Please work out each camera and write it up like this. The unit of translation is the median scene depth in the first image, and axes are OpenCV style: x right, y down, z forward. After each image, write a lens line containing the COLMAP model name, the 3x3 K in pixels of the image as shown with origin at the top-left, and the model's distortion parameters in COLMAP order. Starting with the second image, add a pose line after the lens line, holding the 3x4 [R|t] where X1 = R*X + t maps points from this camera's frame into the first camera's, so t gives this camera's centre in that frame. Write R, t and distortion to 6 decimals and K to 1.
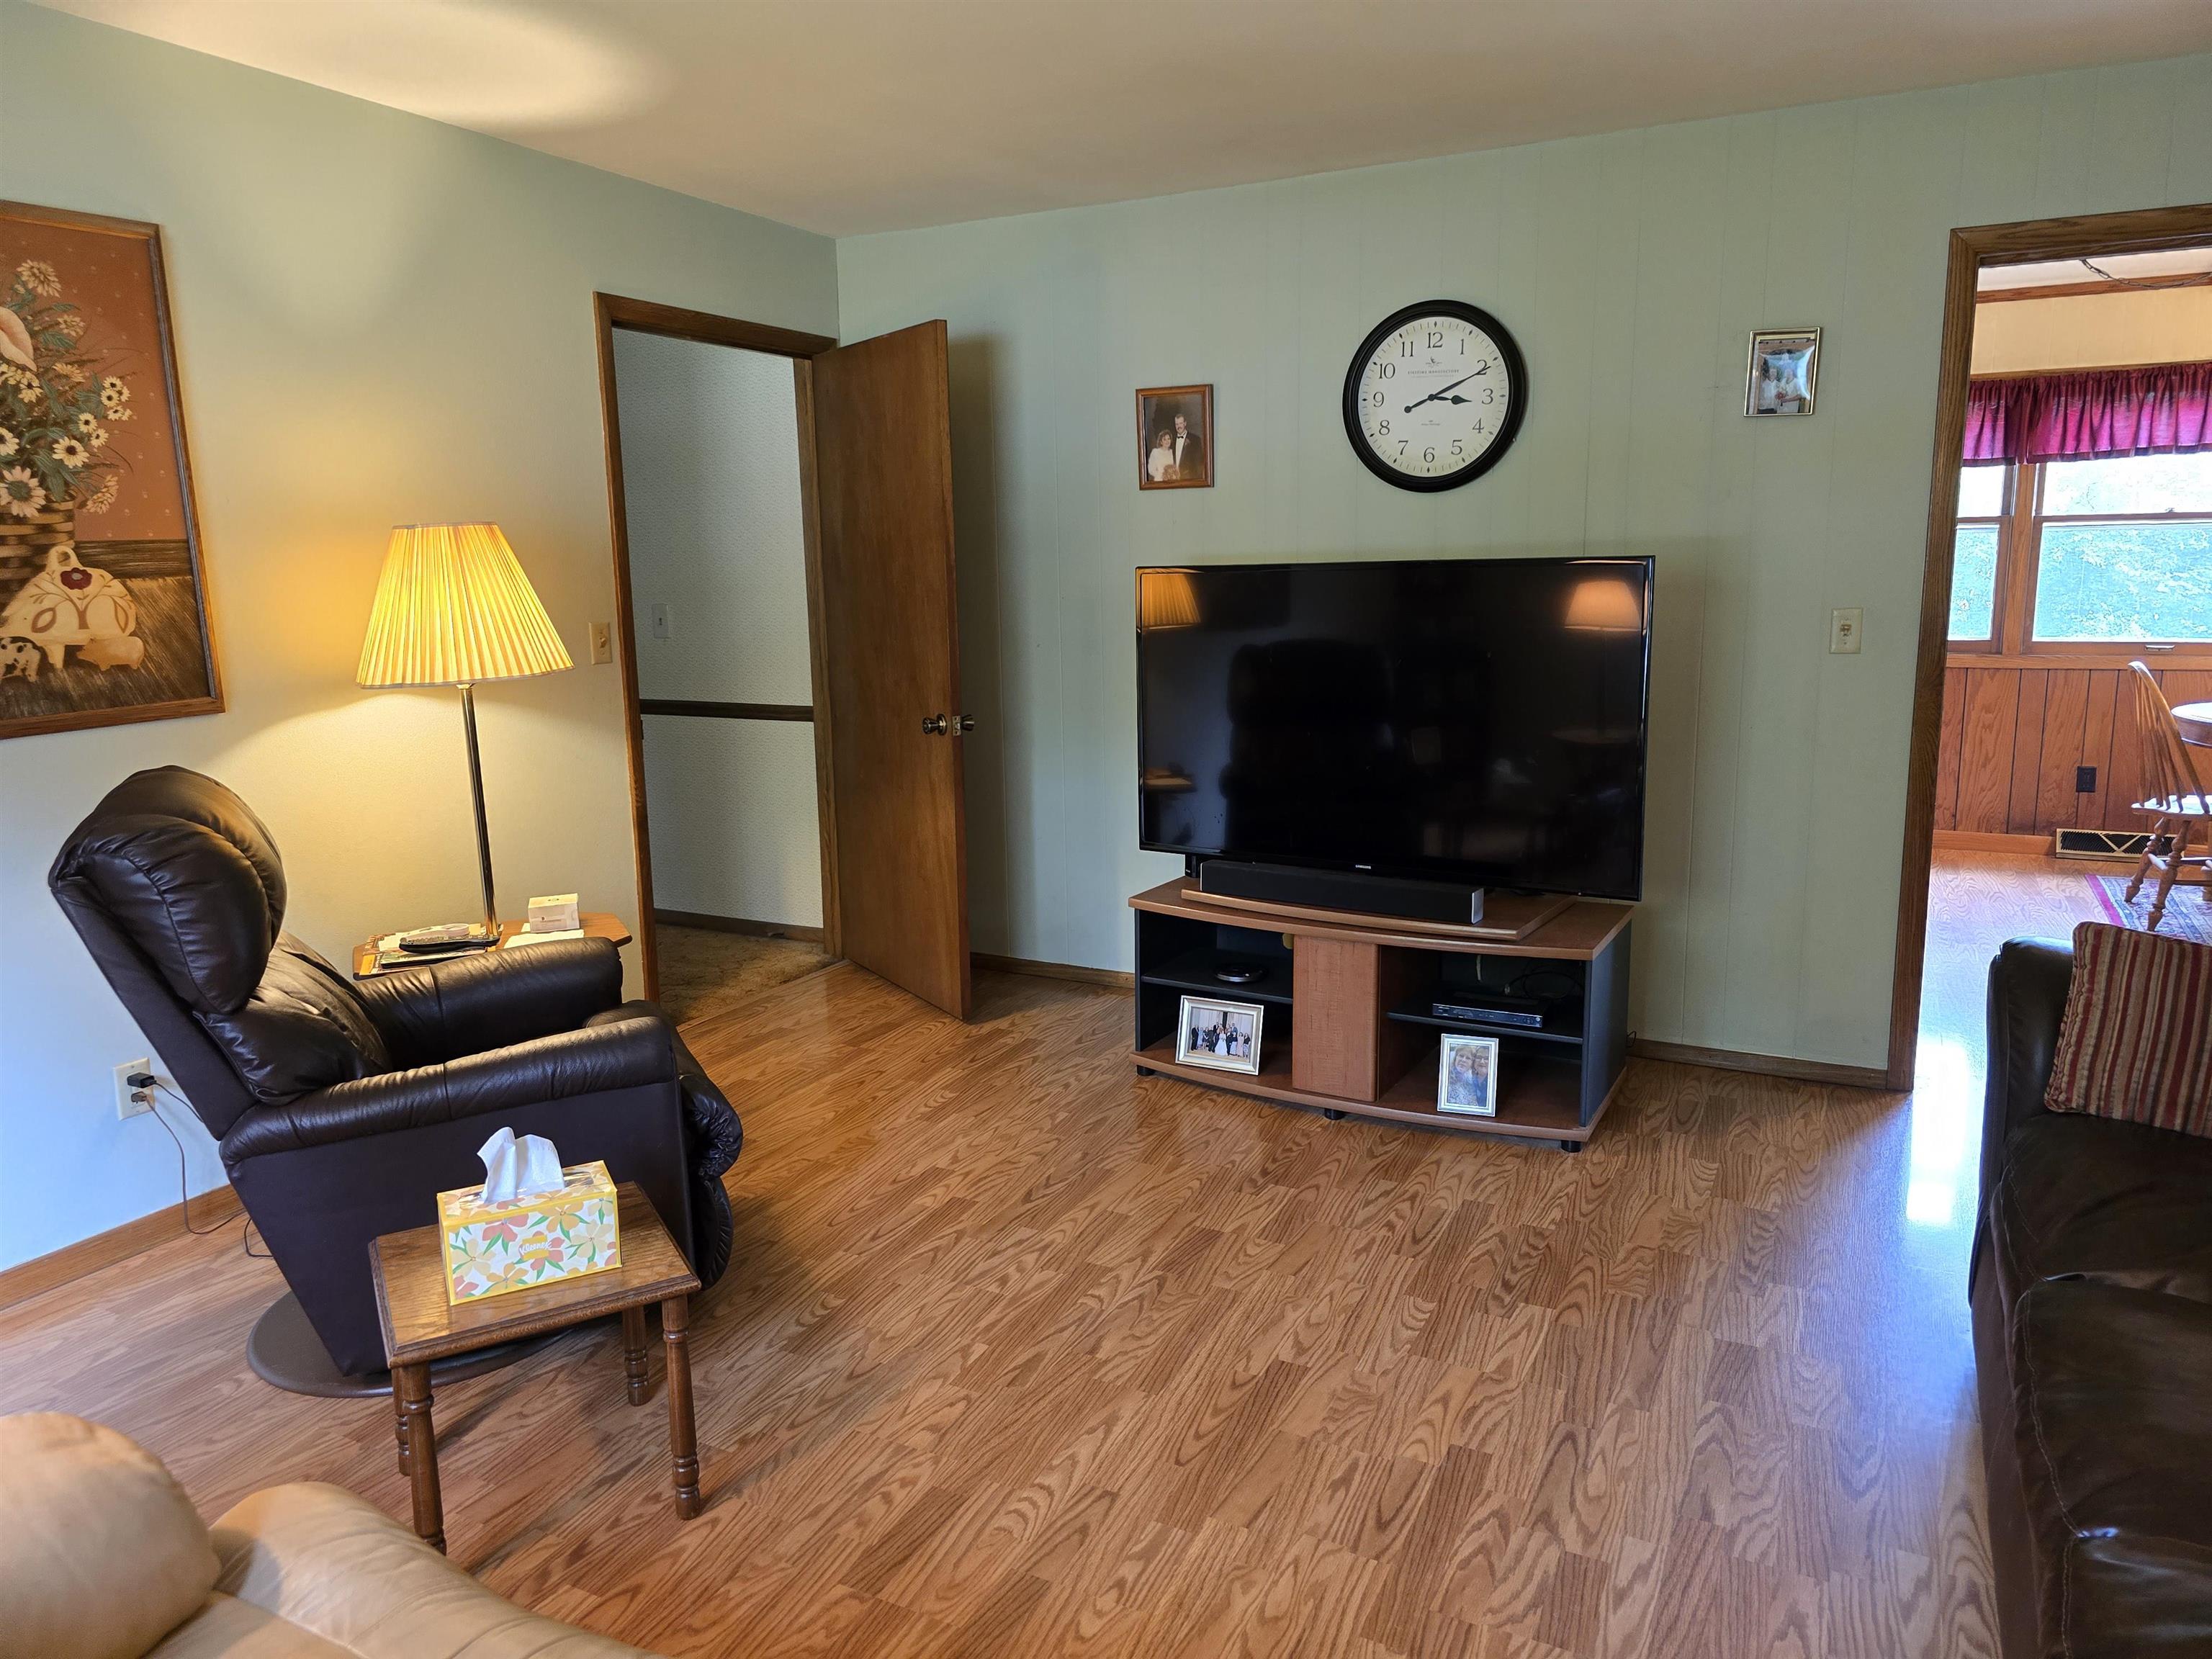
lens RADIAL K [[1472.5, 0, 1106.5], [0, 1472.5, 826.4], [0, 0, 1]] dist [0.061753, -0.049436]
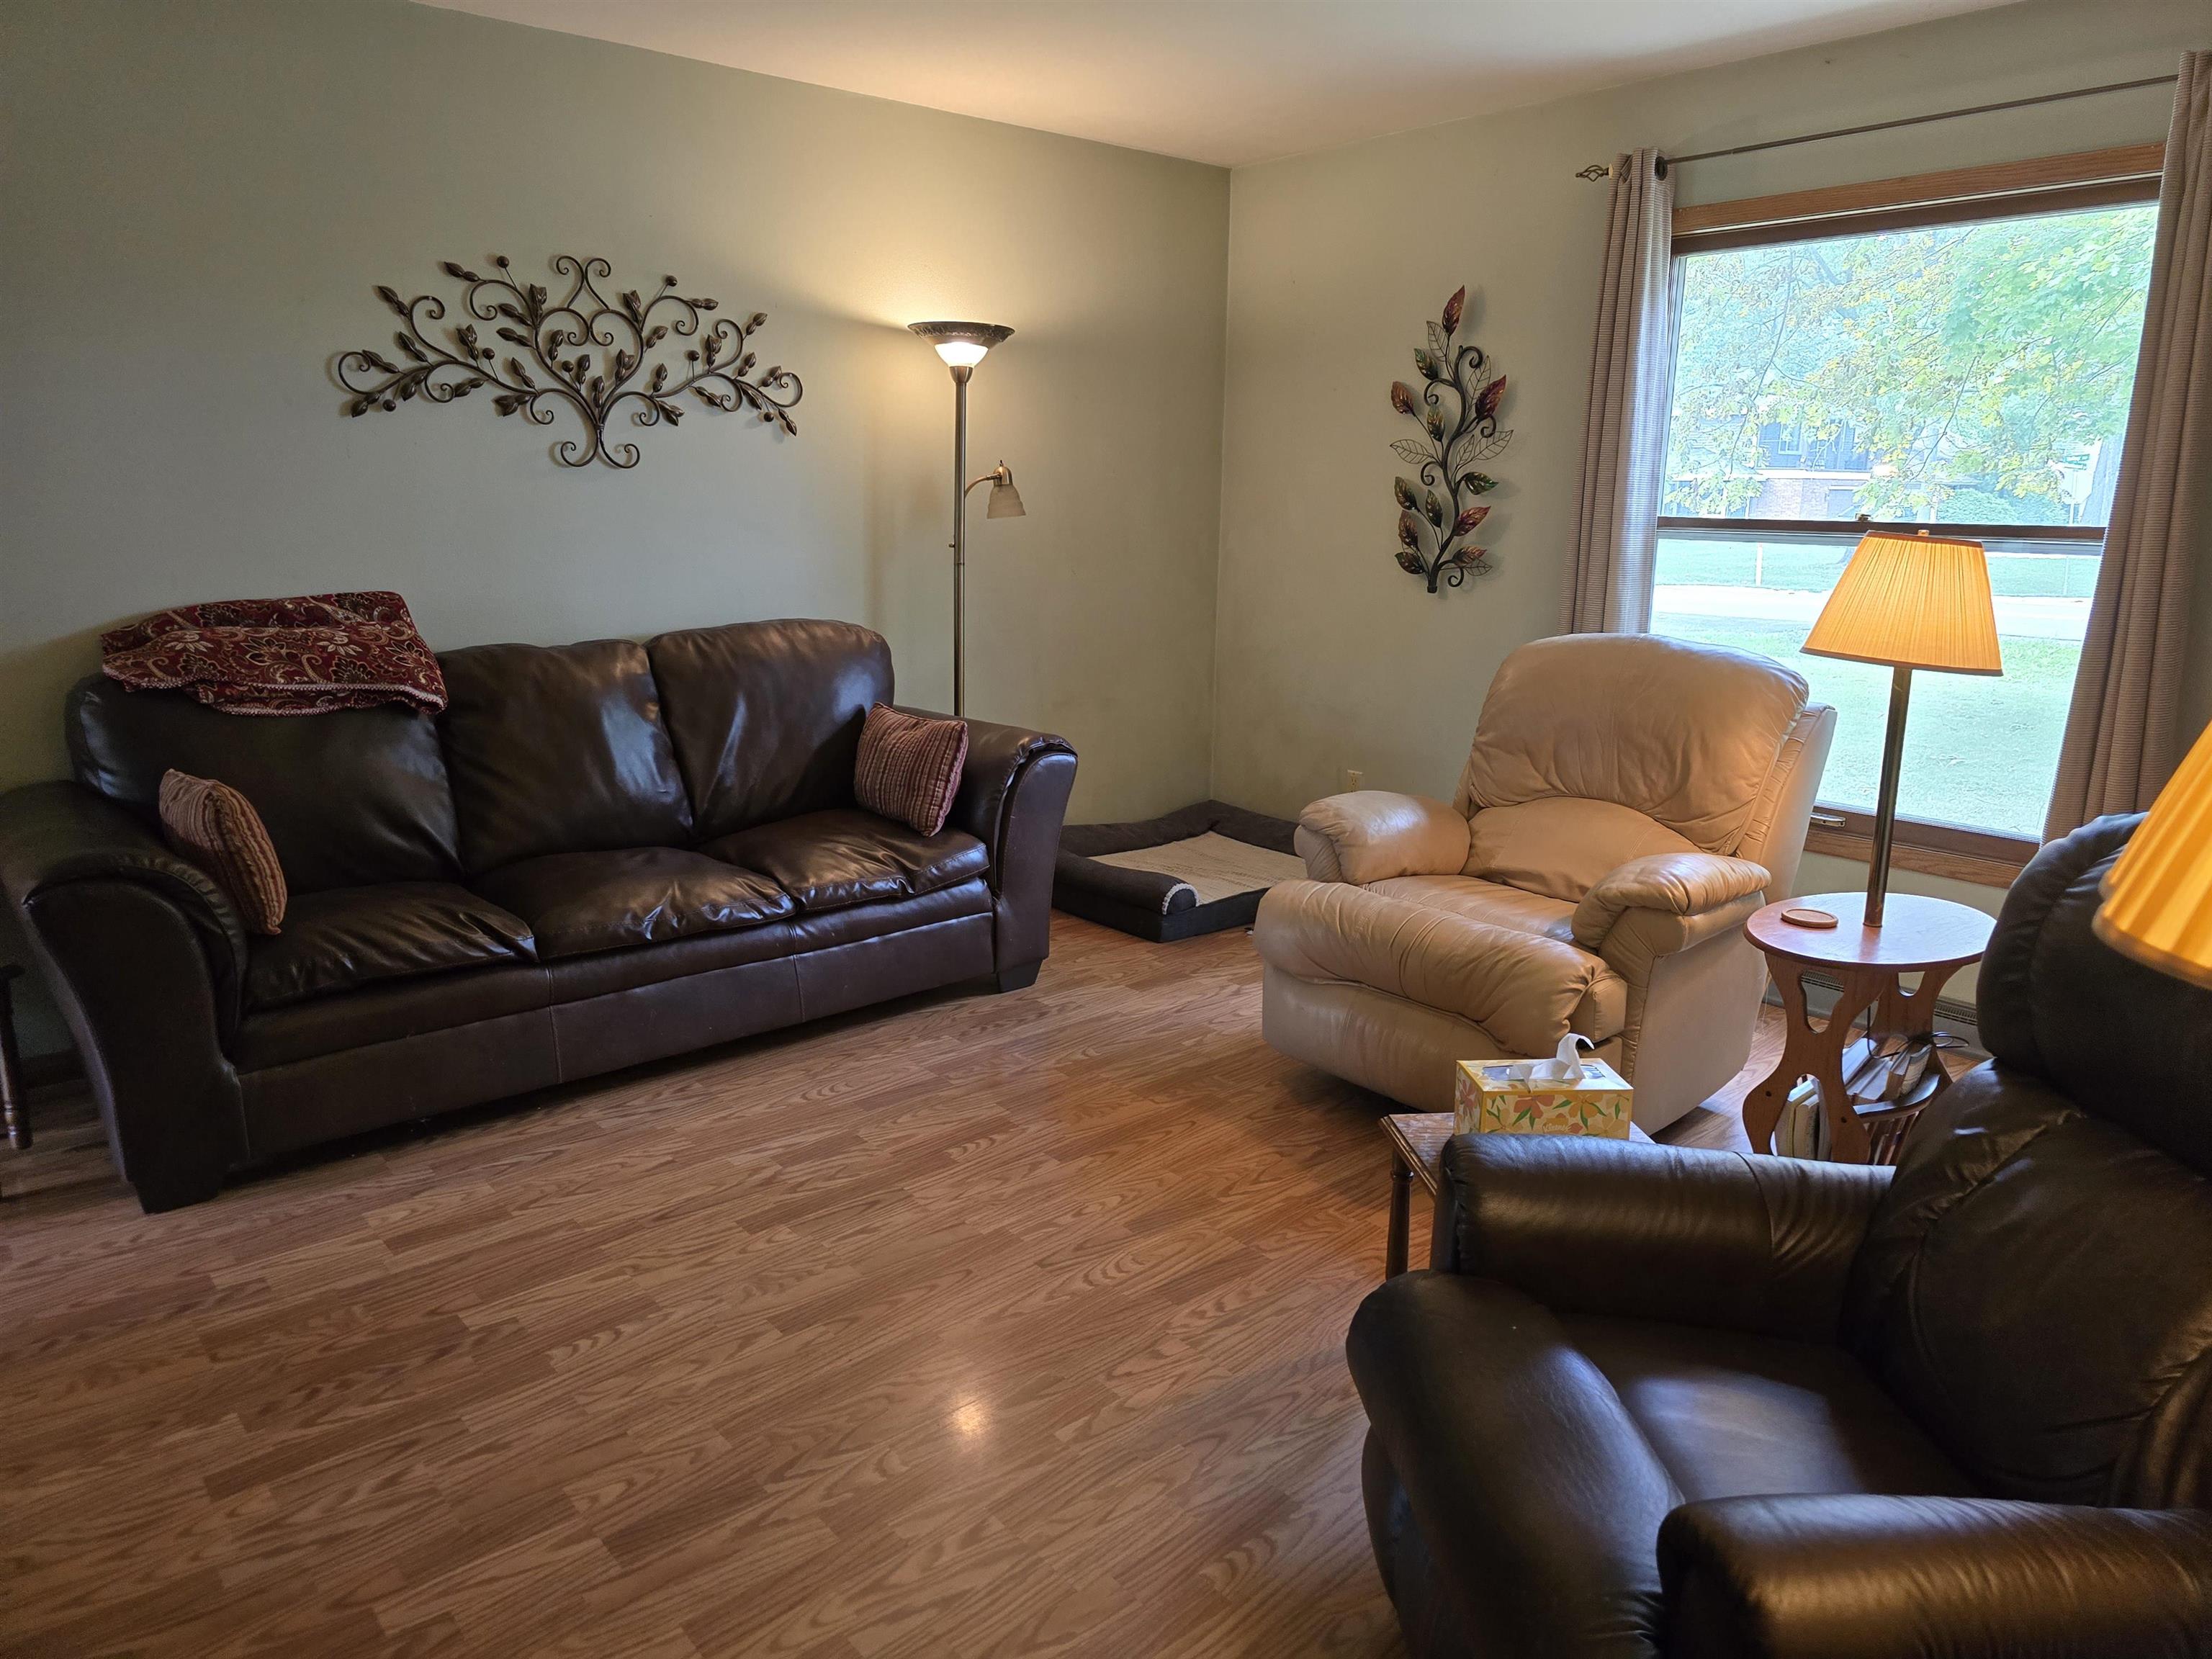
lens RADIAL K [[1472.5, 0, 1108.2], [0, 1472.5, 824.5], [0, 0, 1]] dist [0.061753, -0.049436]
pose [[-0.925788, -0.080418, 0.369390, -0.420463], [0.071593, 0.922136, 0.380185, -0.297186], [-0.371201, 0.378416, -0.847945, 1.705757]]
